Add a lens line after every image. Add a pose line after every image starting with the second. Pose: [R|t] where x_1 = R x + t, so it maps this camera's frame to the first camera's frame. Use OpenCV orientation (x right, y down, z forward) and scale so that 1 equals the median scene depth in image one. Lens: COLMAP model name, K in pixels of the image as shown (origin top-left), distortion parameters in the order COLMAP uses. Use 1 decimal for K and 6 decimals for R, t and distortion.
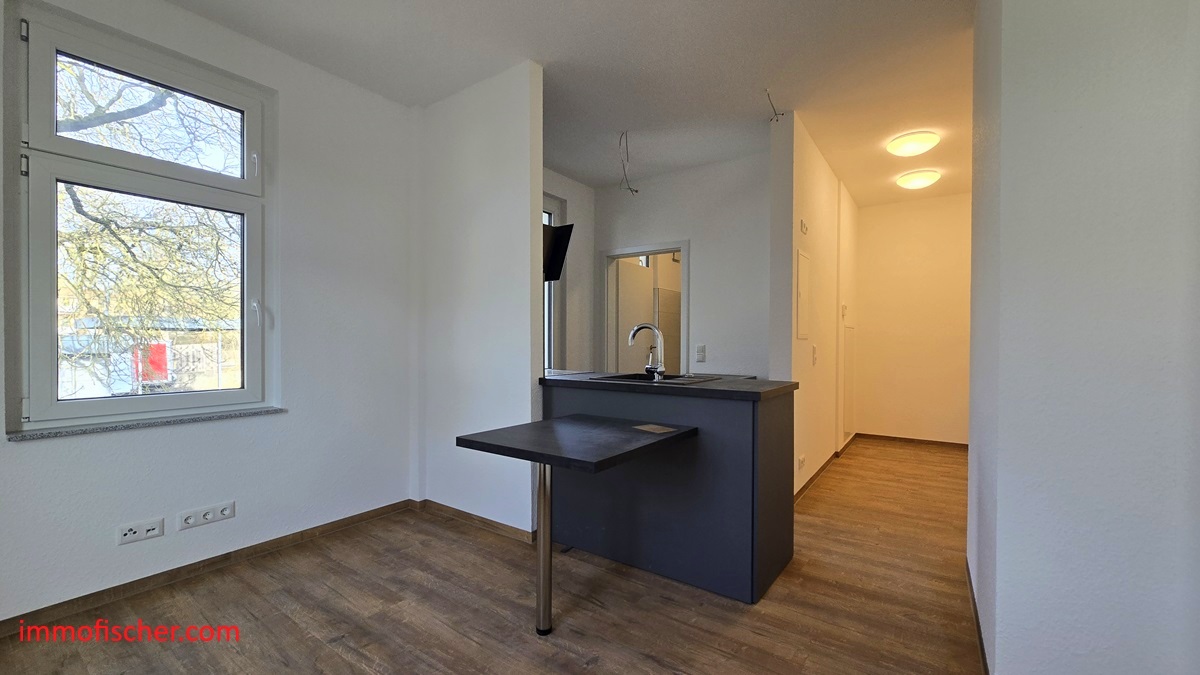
lens RADIAL K [[487.1, 0, 602.6], [0, 487.1, 346.6], [0, 0, 1]] dist [-0.001650, -0.000129]
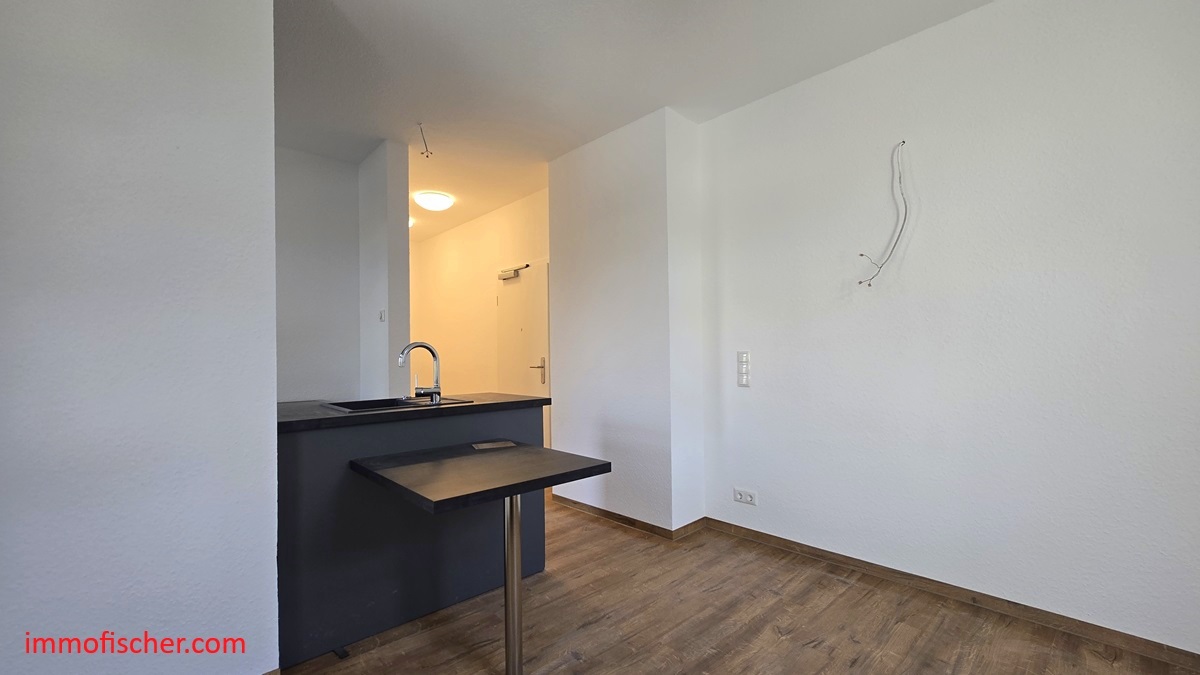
lens RADIAL K [[487.1, 0, 602.6], [0, 487.1, 346.6], [0, 0, 1]] dist [-0.001650, -0.000129]
pose [[0.200108, 0.011898, 0.979702, -0.897059], [0.029747, 0.999392, -0.018213, -0.014825], [-0.979322, 0.032787, 0.199633, 0.588674]]
